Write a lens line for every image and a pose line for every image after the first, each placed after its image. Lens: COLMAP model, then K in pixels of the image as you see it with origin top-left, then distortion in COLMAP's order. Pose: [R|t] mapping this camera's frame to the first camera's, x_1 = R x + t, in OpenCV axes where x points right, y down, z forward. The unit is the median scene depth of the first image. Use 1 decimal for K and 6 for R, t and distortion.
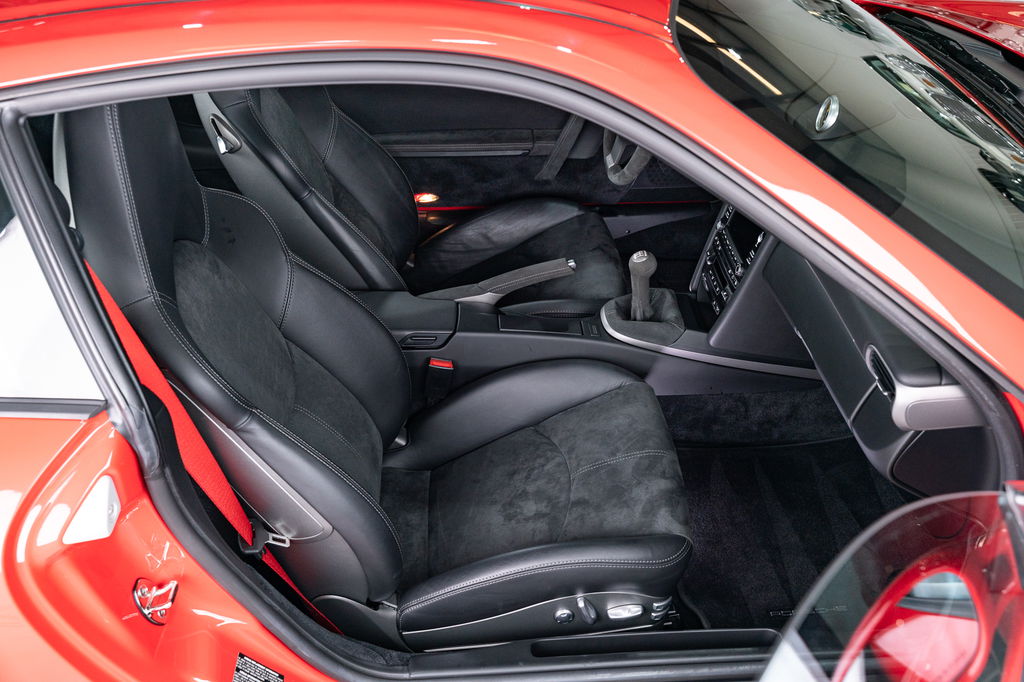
lens RADIAL K [[1012.3, 0, 515.8], [0, 1012.3, 343.5], [0, 0, 1]] dist [0.009346, 0.000000]
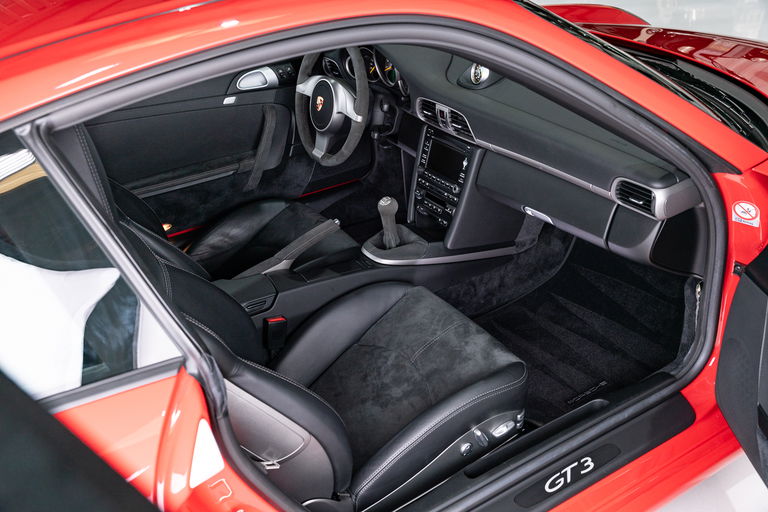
lens RADIAL K [[759.2, 0, 378.5], [0, 759.2, 256.2], [0, 0, 1]] dist [0.009346, 0.000000]
pose [[0.878843, -0.279041, 0.387002, -0.306257], [0.326254, 0.943330, -0.060720, 0.044485], [-0.348127, 0.179624, 0.920077, 0.066543]]
